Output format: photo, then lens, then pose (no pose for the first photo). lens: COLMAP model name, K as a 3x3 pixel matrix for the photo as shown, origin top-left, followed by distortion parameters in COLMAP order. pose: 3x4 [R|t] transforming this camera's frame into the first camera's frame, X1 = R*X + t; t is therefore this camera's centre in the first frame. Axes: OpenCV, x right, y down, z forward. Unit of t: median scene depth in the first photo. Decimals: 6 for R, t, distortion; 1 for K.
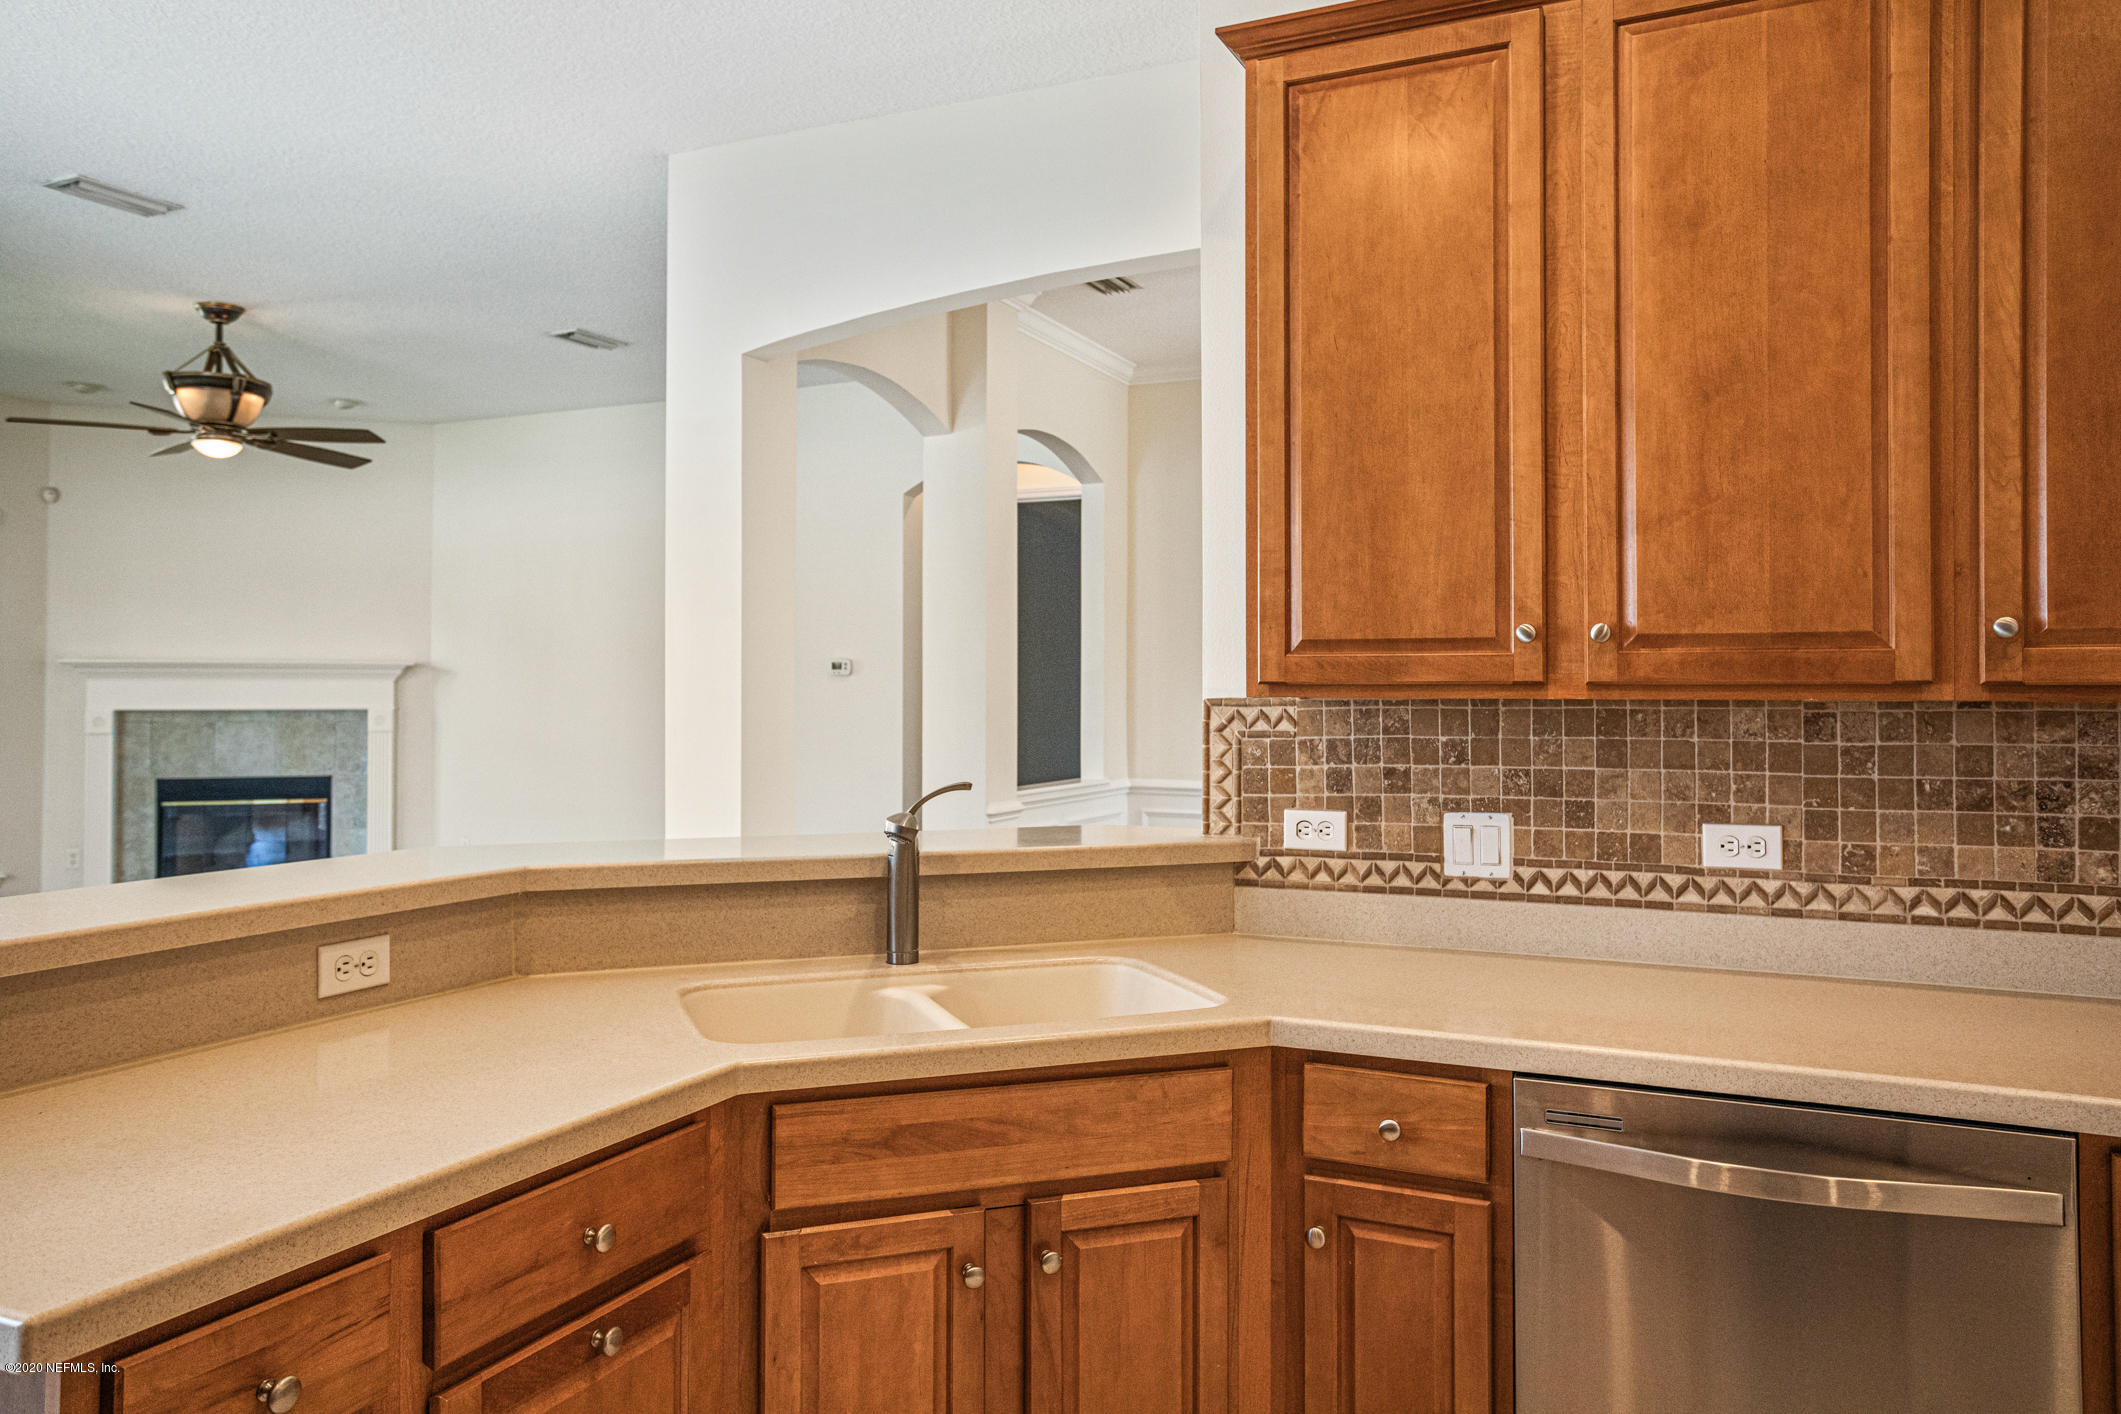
lens RADIAL K [[1521.1, 0, 1045.7], [0, 1521.1, 686.2], [0, 0, 1]] dist [0.001636, 0.030493]
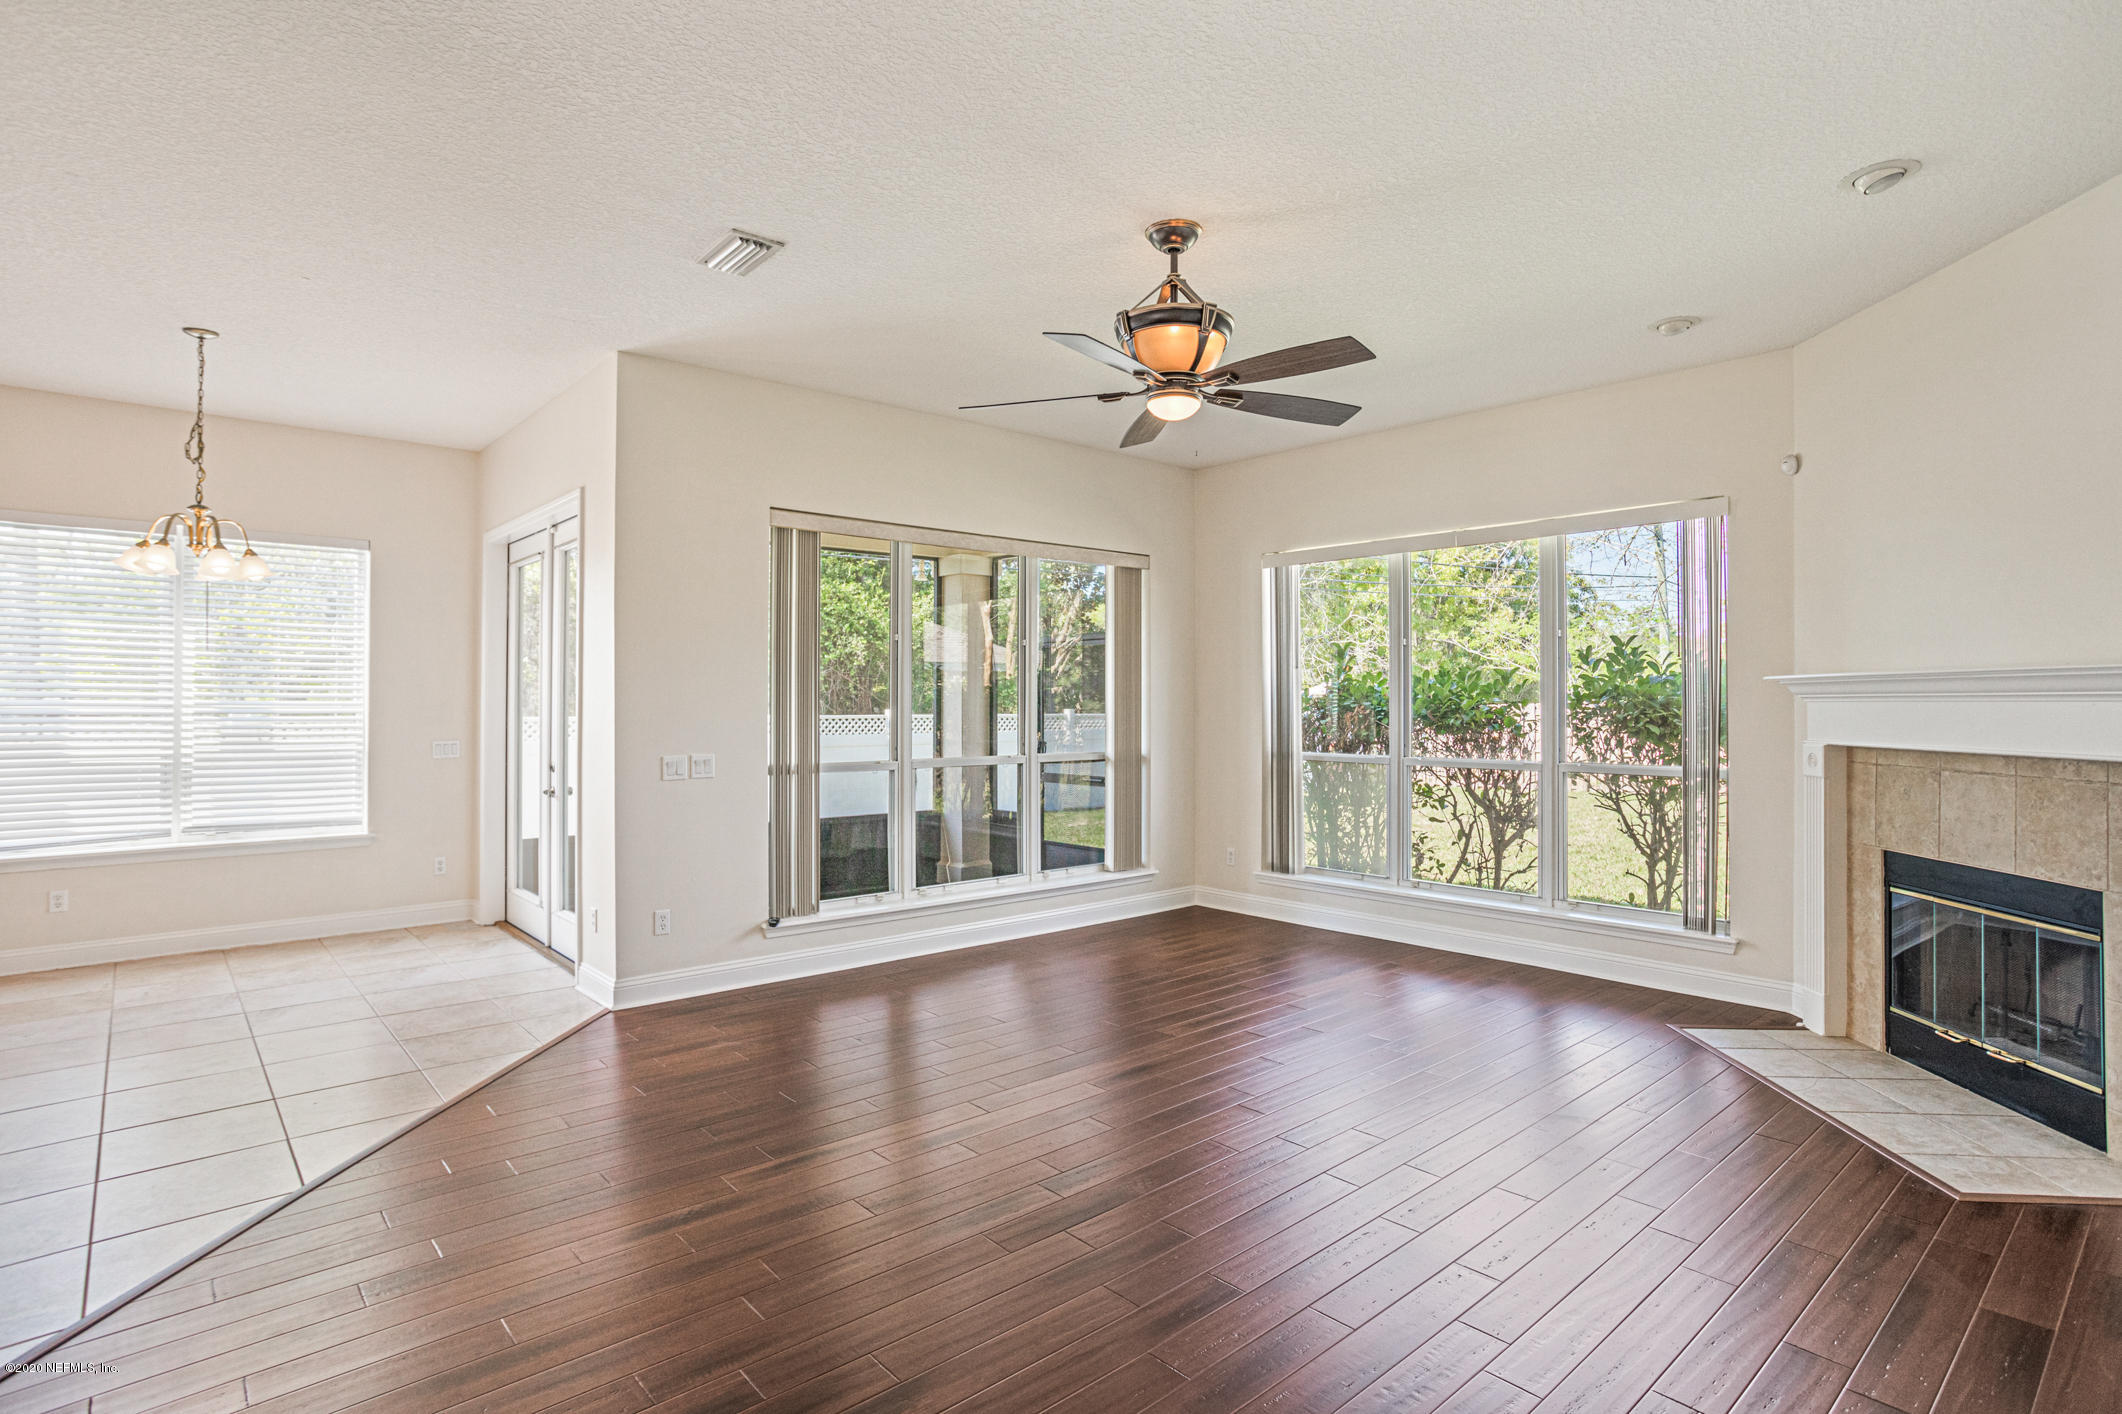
lens RADIAL K [[1067.9, 0, 1009.2], [0, 1067.9, 702.1], [0, 0, 1]] dist [-0.001669, 0.030072]
pose [[-0.371586, -0.004569, -0.928387, 0.002774], [0.002735, 0.999978, -0.006017, -0.002403], [0.928395, -0.004775, -0.371565, 0.818191]]
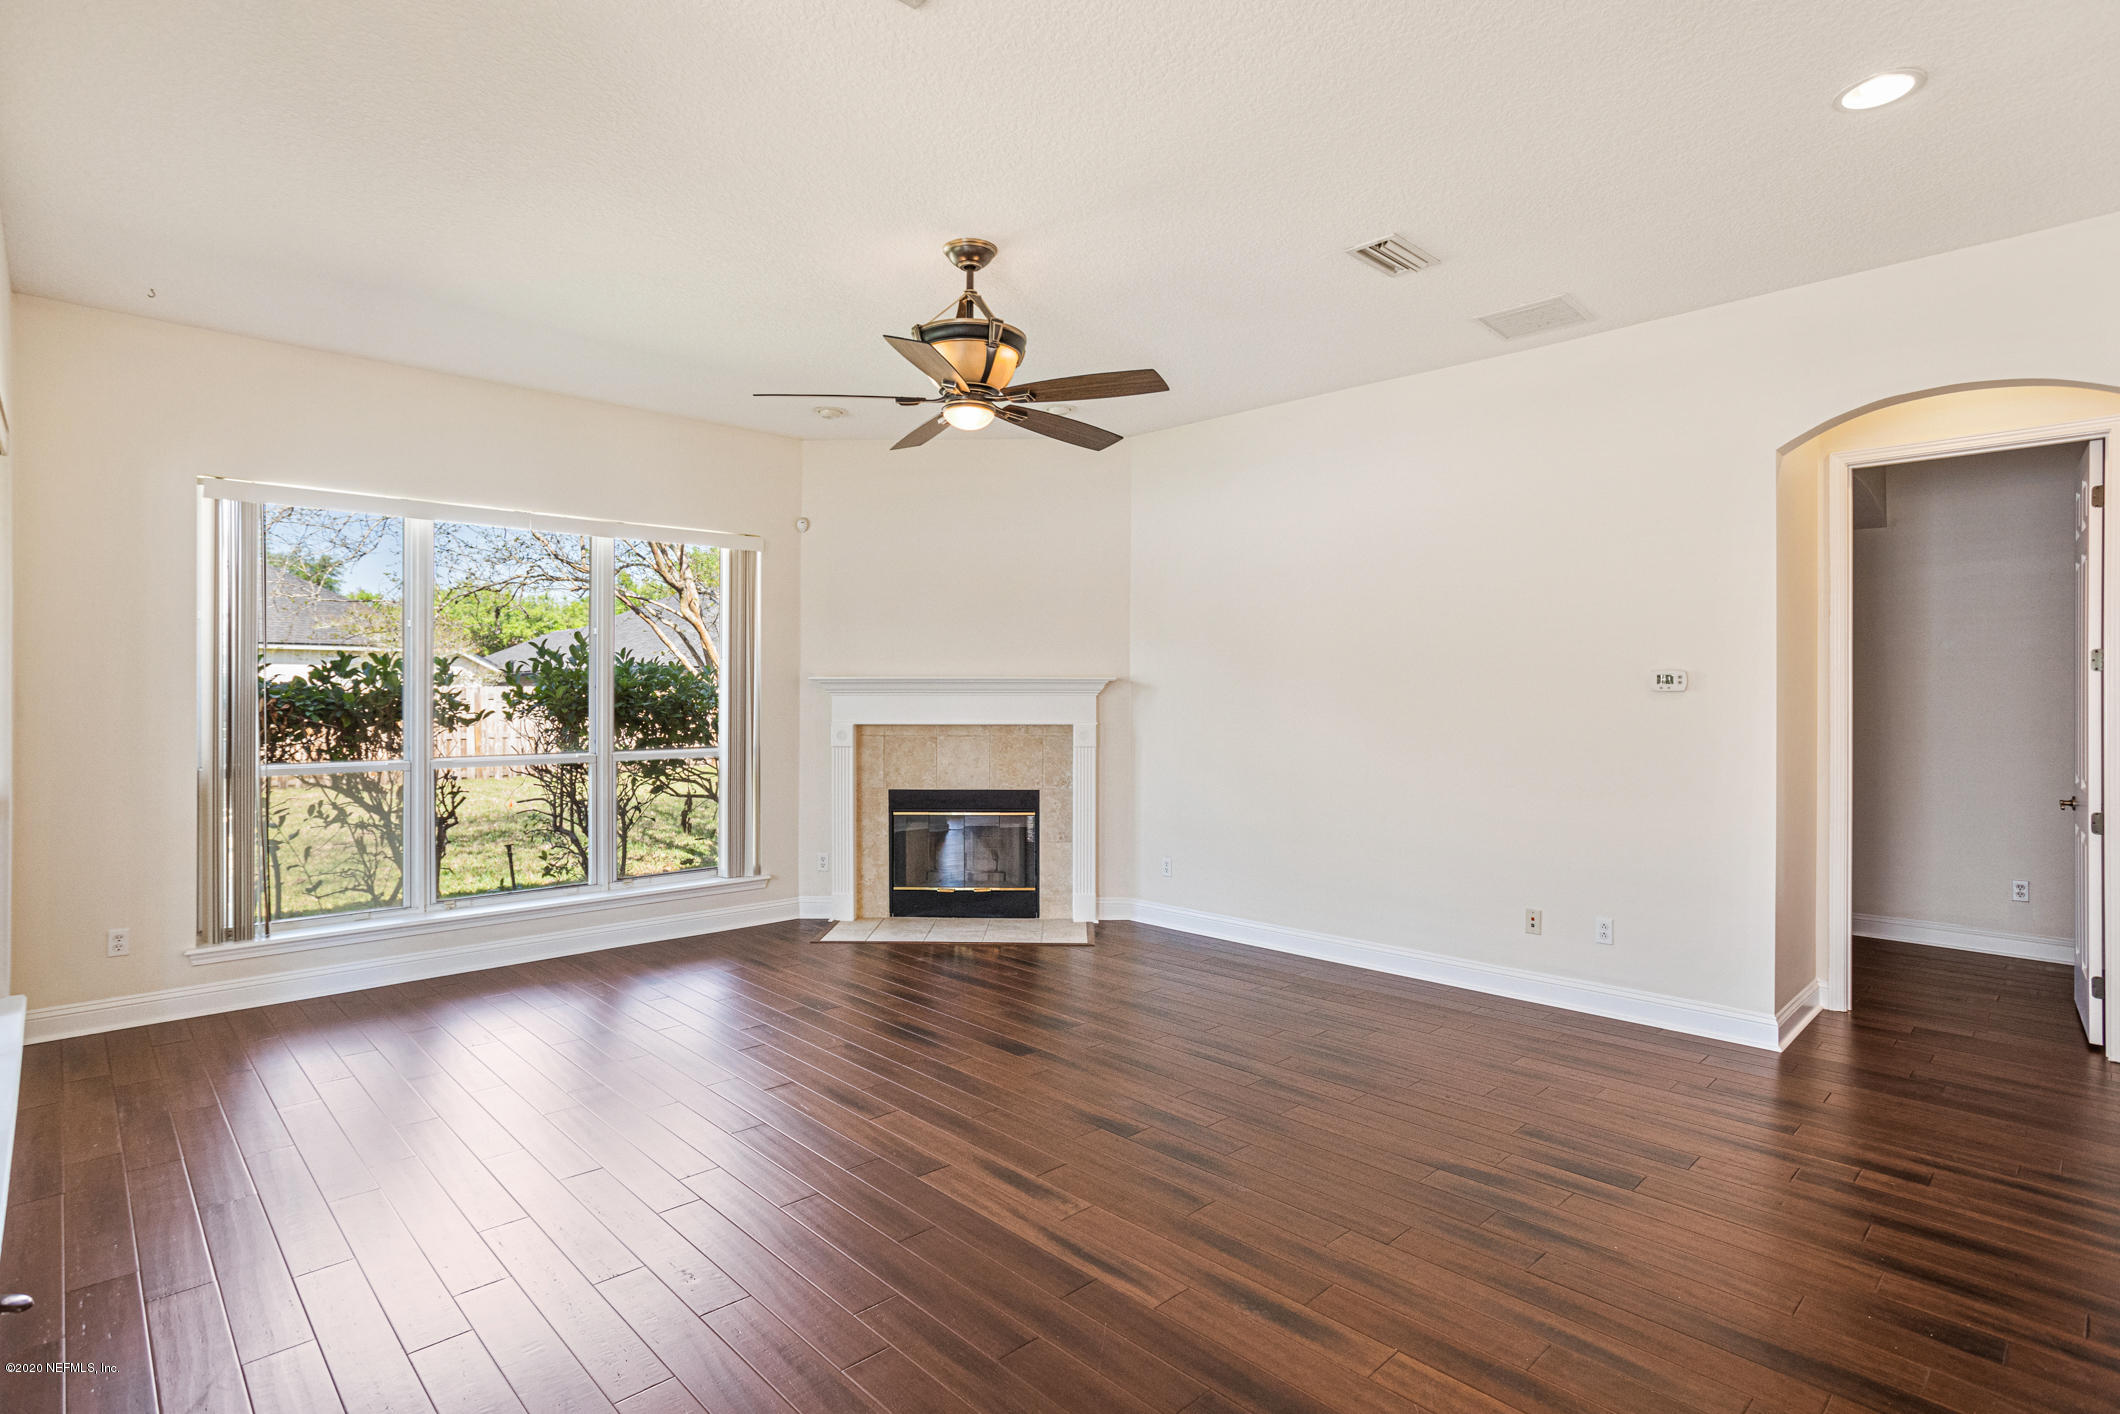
lens RADIAL K [[1068.8, 0, 1060.0], [0, 1068.8, 707.0], [0, 0, 1]] dist [-0.002179, -0.000240]
pose [[0.940520, 0.000781, -0.339737, -0.218841], [0.003732, 0.999913, 0.012632, -0.005277], [0.339718, -0.013148, 0.940436, 0.344248]]
